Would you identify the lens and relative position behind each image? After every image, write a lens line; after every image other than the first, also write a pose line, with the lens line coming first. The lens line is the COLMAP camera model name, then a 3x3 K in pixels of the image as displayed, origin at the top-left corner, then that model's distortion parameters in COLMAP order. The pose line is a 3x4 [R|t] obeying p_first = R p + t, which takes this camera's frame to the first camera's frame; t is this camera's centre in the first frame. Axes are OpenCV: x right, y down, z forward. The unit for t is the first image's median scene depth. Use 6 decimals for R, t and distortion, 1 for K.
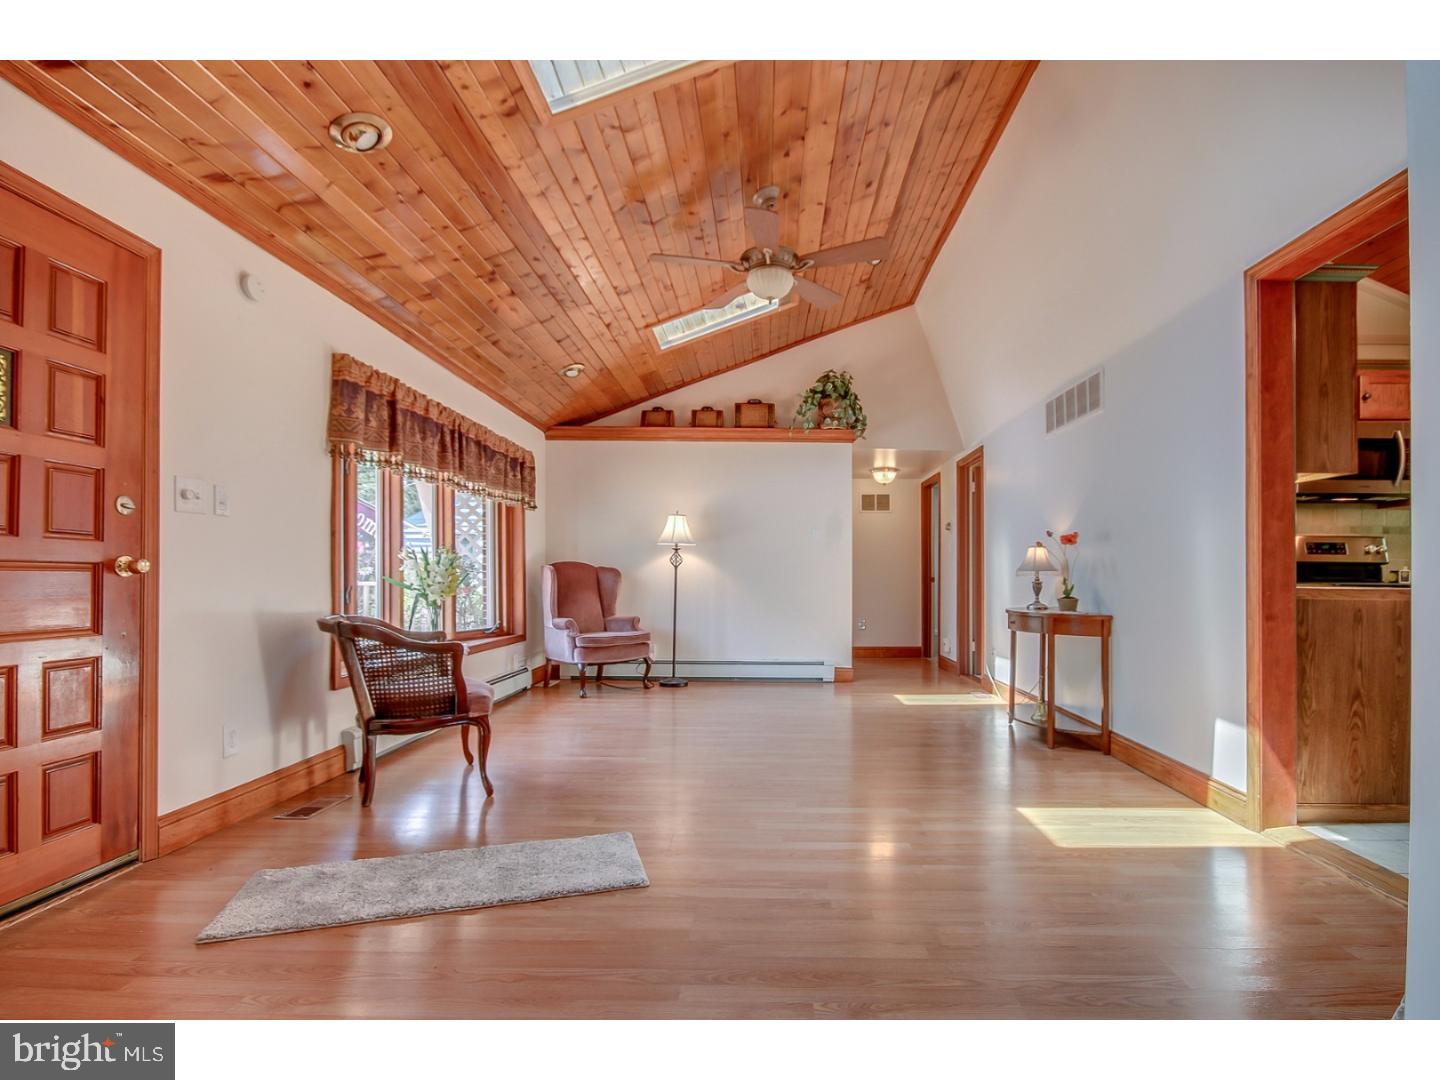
lens RADIAL K [[725.4, 0, 737.6], [0, 725.4, 562.2], [0, 0, 1]] dist [0.001653, 0.001157]
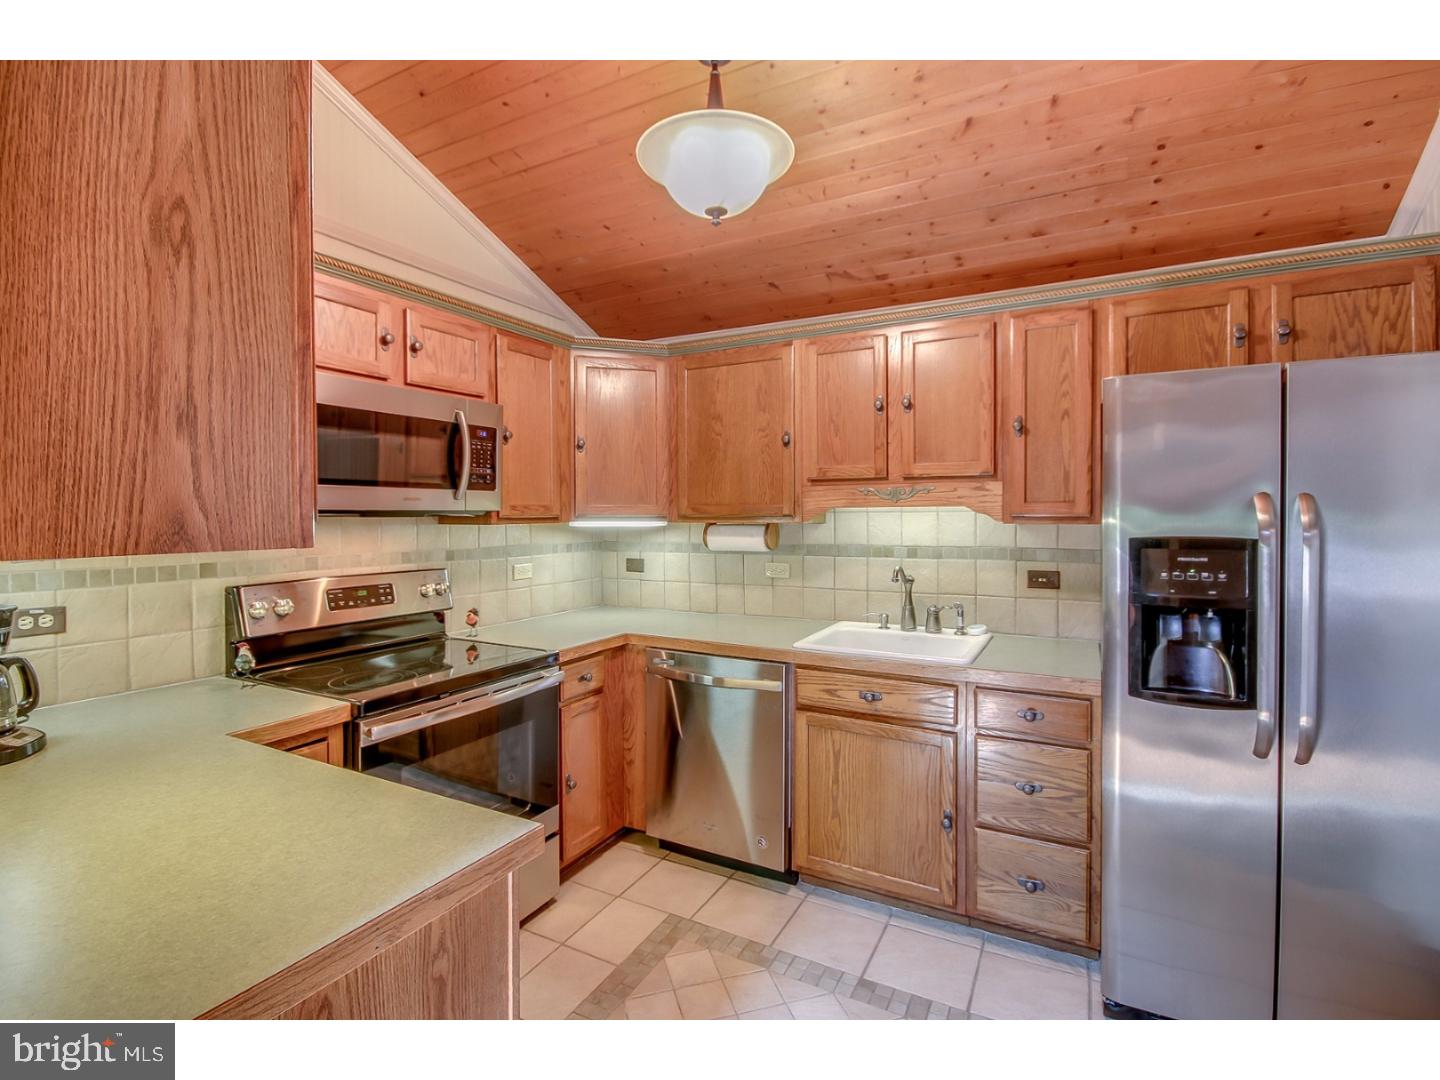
lens RADIAL K [[677.5, 0, 756.8], [0, 677.5, 516.9], [0, 0, 1]] dist [0.000642, -0.000443]
pose [[0.432827, -0.008833, 0.901434, 0.478043], [-0.010124, 0.999841, 0.014658, -0.098750], [-0.901420, -0.015470, 0.432669, 0.501443]]
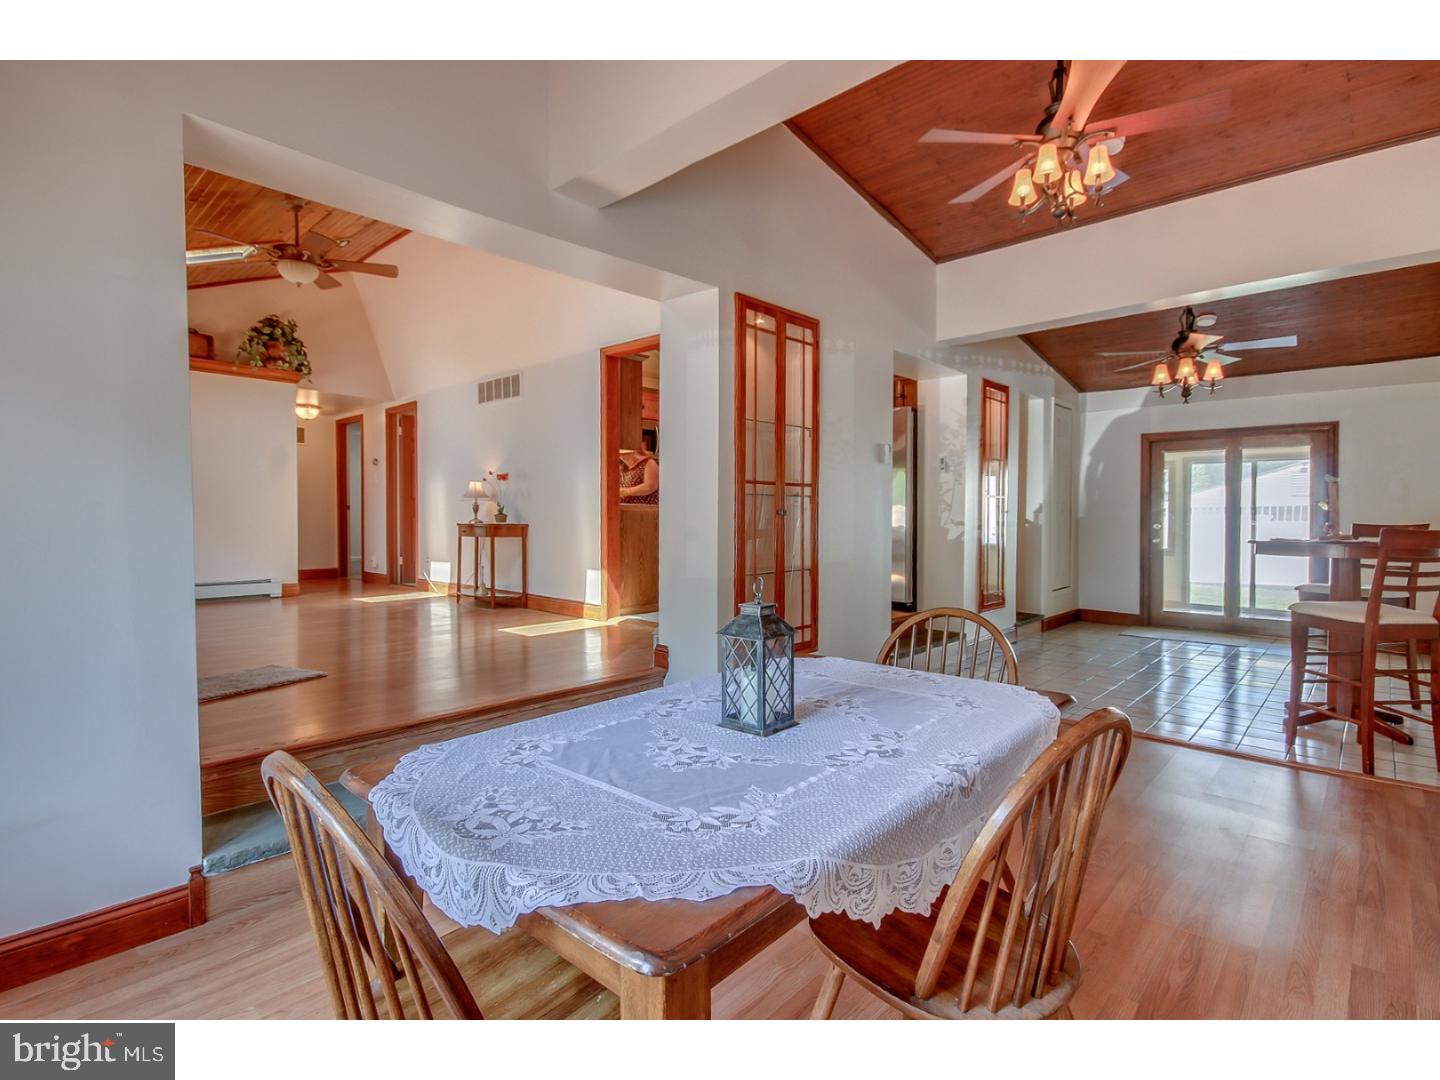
lens RADIAL K [[725.4, 0, 737.6], [0, 725.4, 562.2], [0, 0, 1]] dist [0.001653, 0.001157]
pose [[0.658993, -0.053016, 0.750278, -0.413359], [-0.013128, 0.996550, 0.081949, 0.017762], [-0.752035, -0.063853, 0.656023, -0.451272]]
